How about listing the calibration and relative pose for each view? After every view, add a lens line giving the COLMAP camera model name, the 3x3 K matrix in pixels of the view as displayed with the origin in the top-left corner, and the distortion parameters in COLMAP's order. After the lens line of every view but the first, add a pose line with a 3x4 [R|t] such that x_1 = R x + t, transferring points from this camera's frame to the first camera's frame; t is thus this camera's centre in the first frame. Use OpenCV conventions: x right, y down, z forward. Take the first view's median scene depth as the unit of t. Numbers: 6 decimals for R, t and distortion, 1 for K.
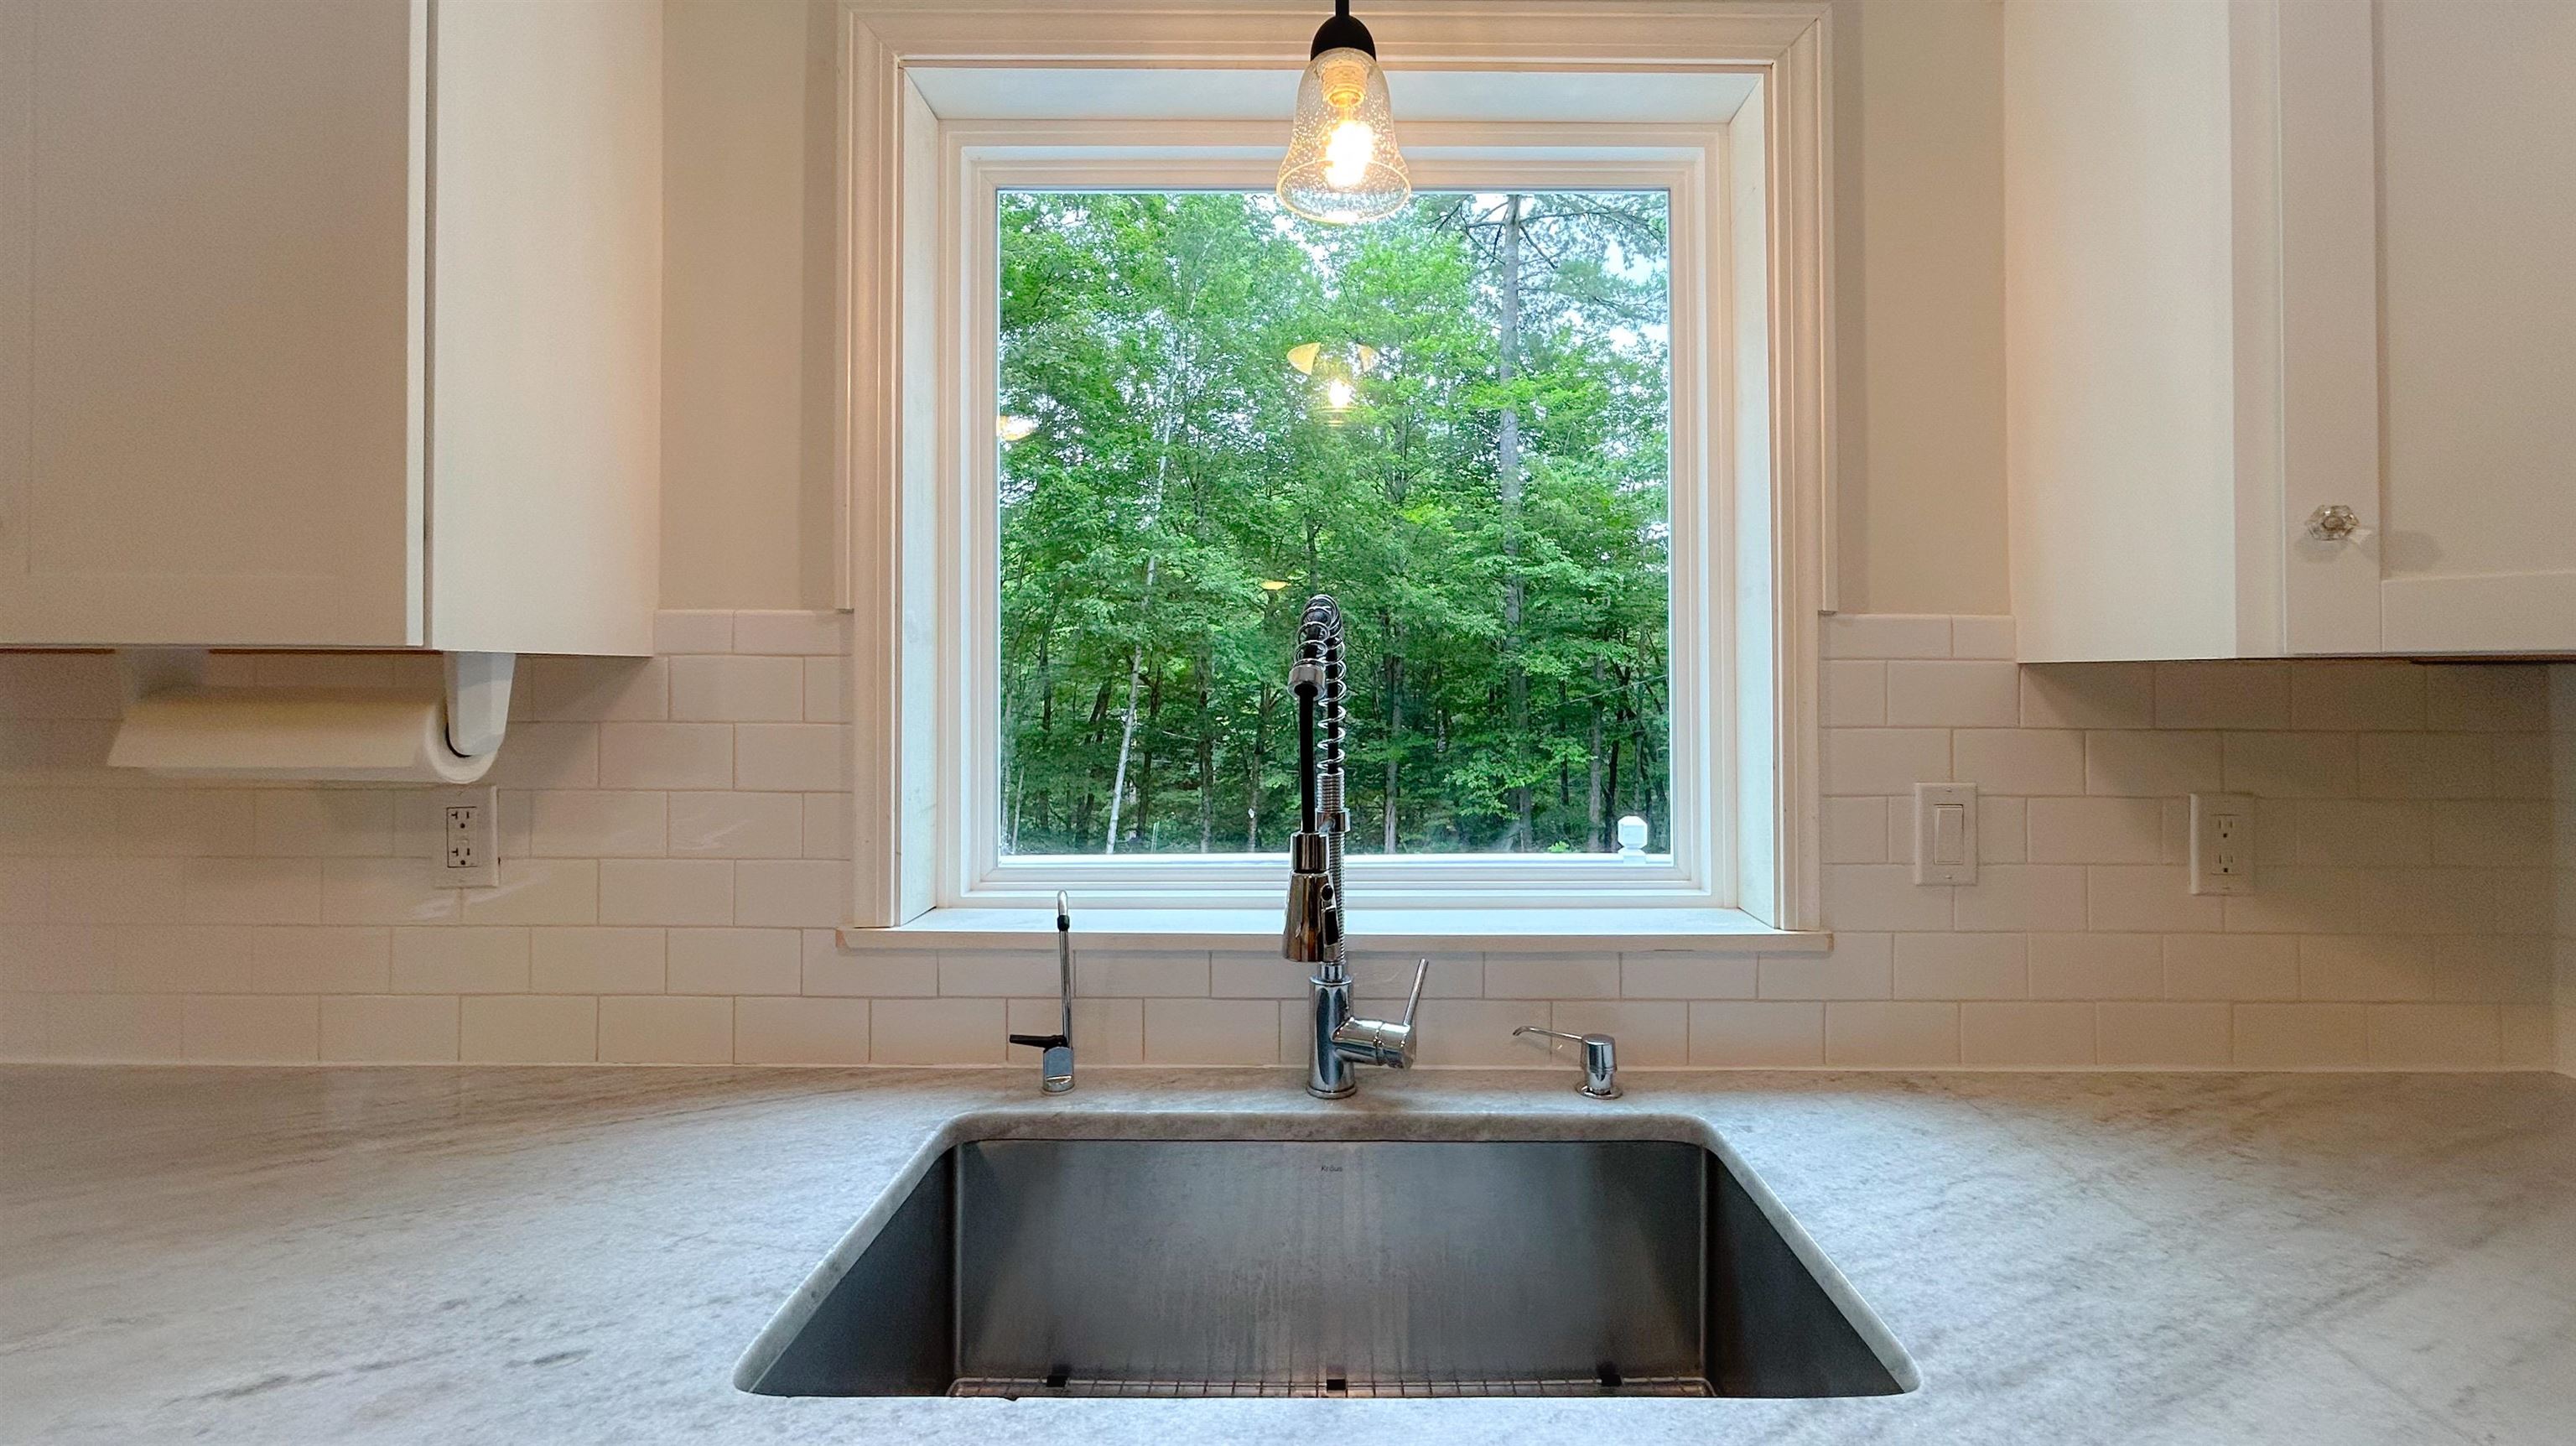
lens RADIAL K [[1060.0, 0, 1335.0], [0, 1060.0, 666.0], [0, 0, 1]] dist [-0.002085, 0.000271]
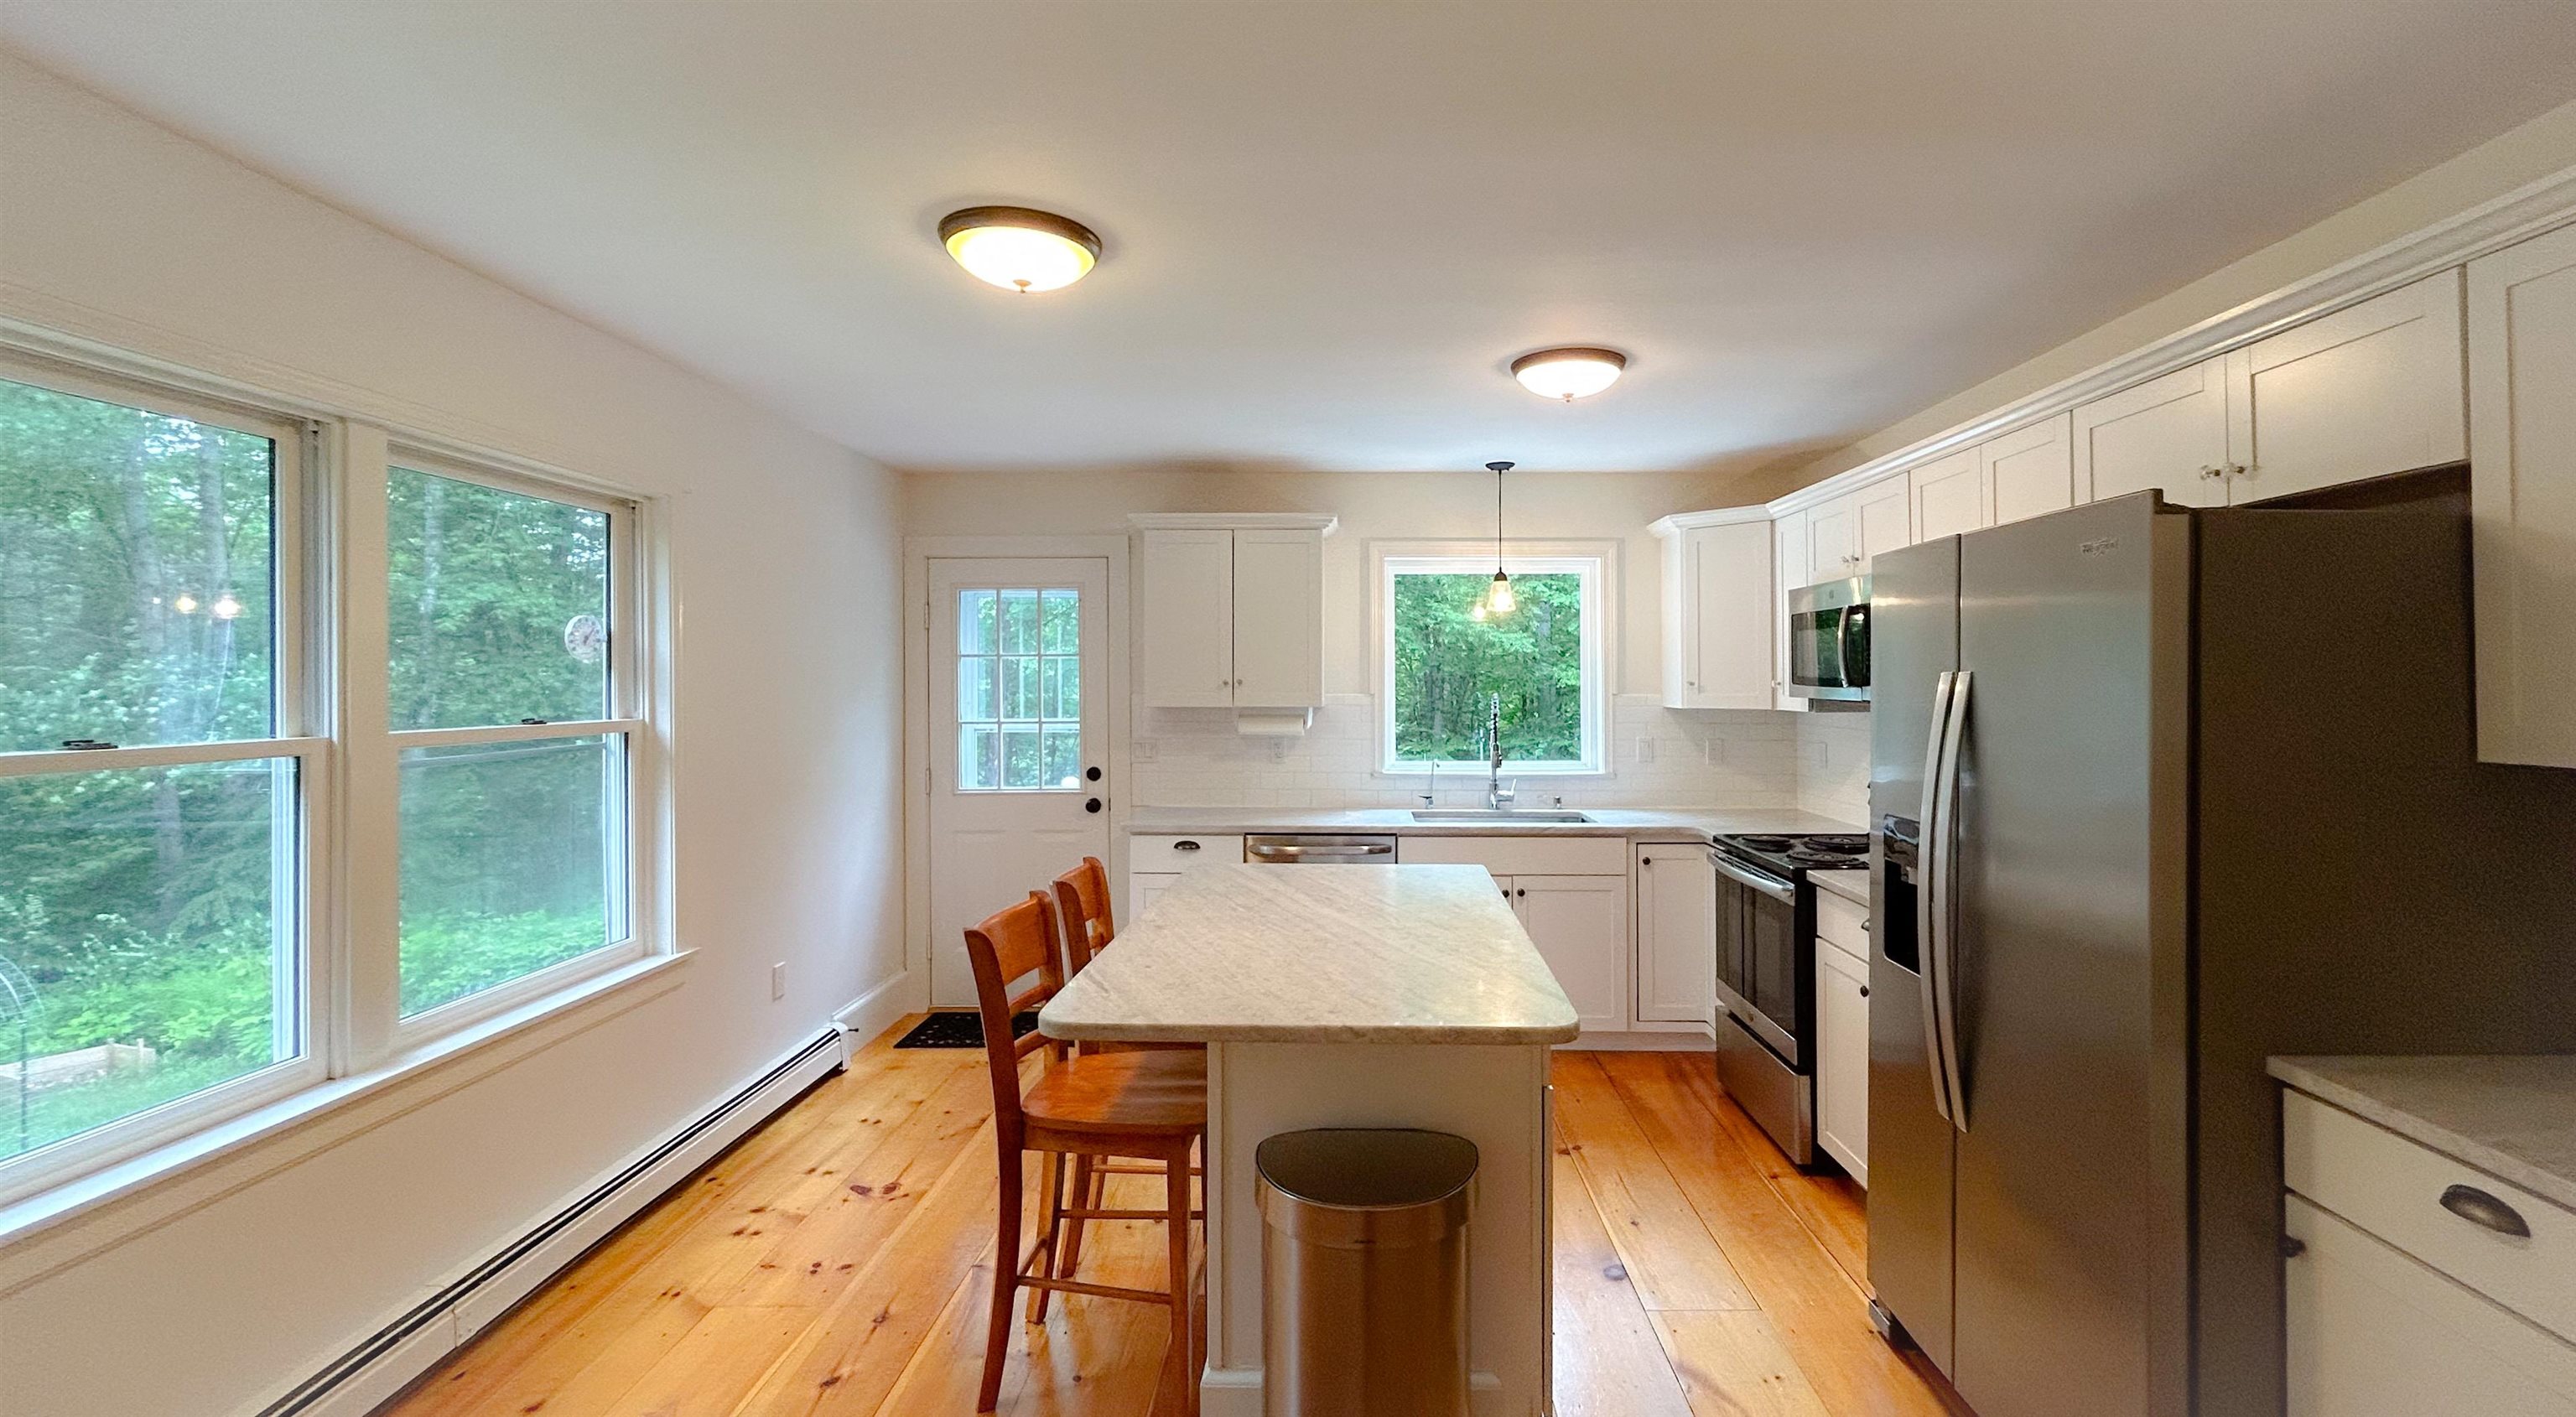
lens RADIAL K [[1130.7, 0, 1319.0], [0, 1130.7, 667.4], [0, 0, 1]] dist [-0.005832, -0.000909]
pose [[0.999395, -0.003434, -0.034623, -0.515986], [0.003430, 0.999994, -0.000166, -0.157764], [0.034624, 0.000047, 0.999400, -3.345682]]
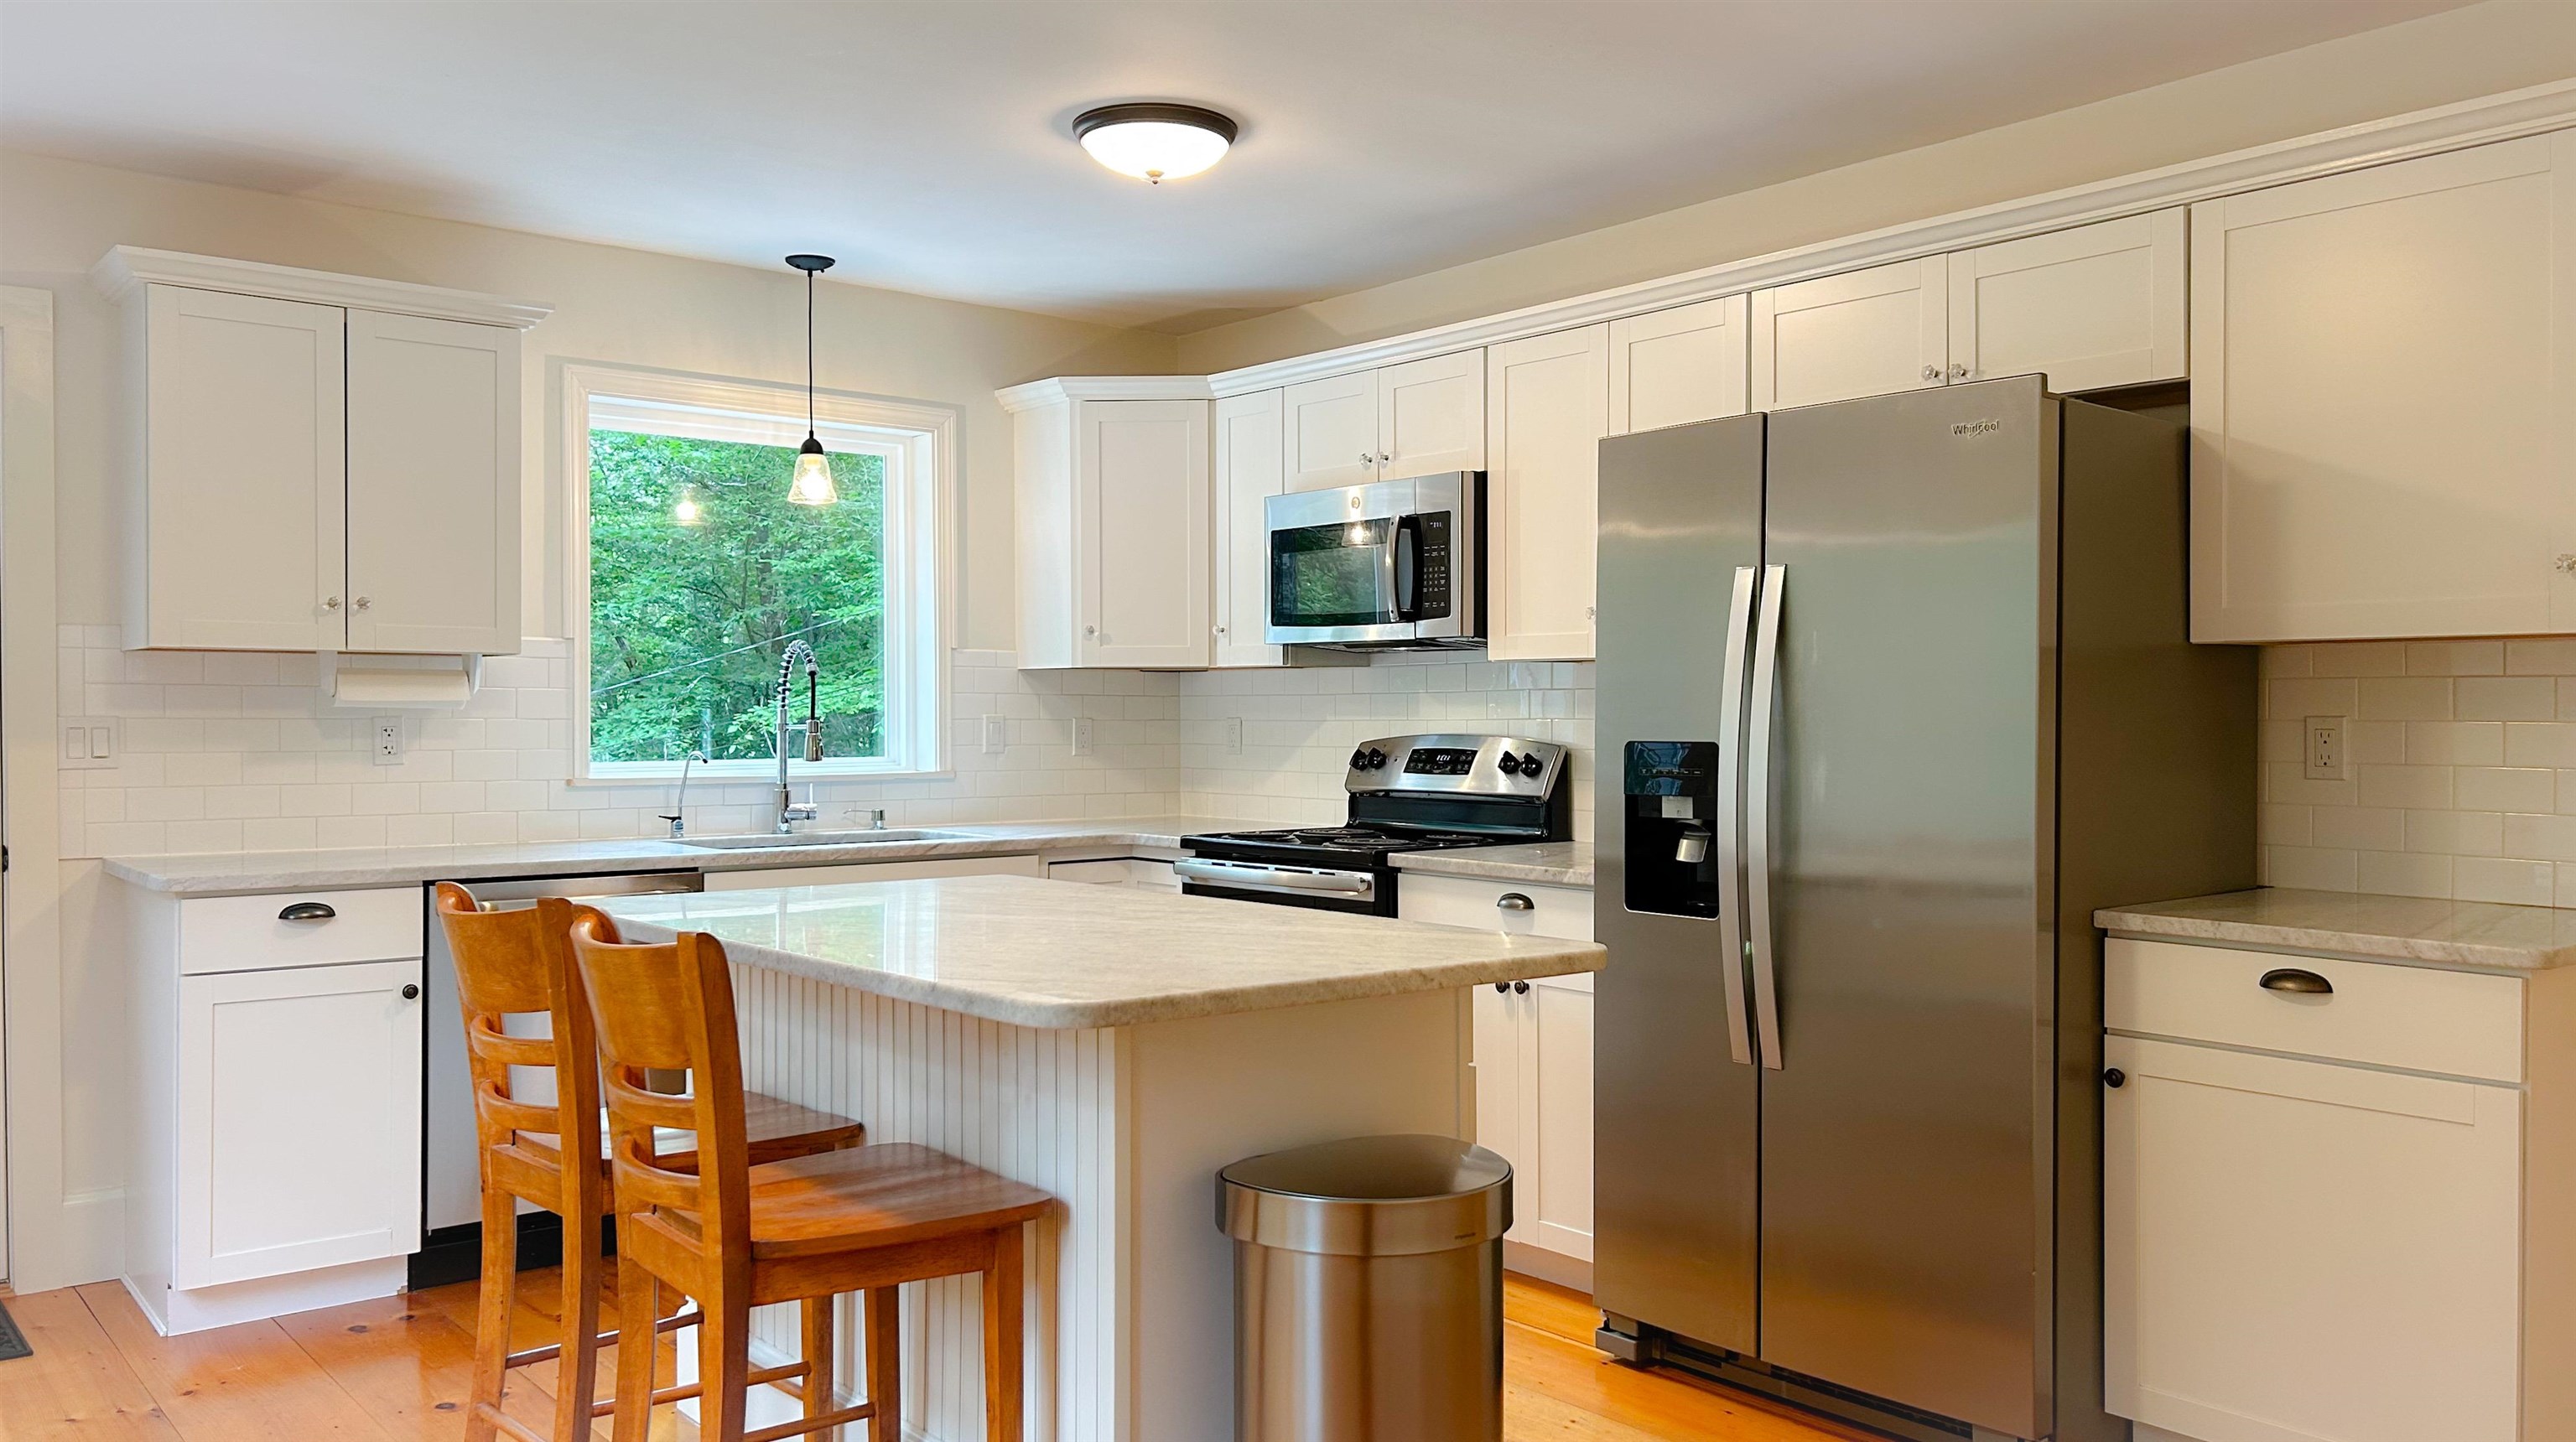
lens RADIAL K [[1999.1, 0, 1287.8], [0, 1999.1, 724.4], [0, 0, 1]] dist [0.060544, -0.060930]
pose [[0.775107, -0.004345, 0.631815, -2.002982], [-0.006953, 0.999857, 0.015406, 0.053803], [-0.631791, -0.016335, 0.774966, -3.321807]]
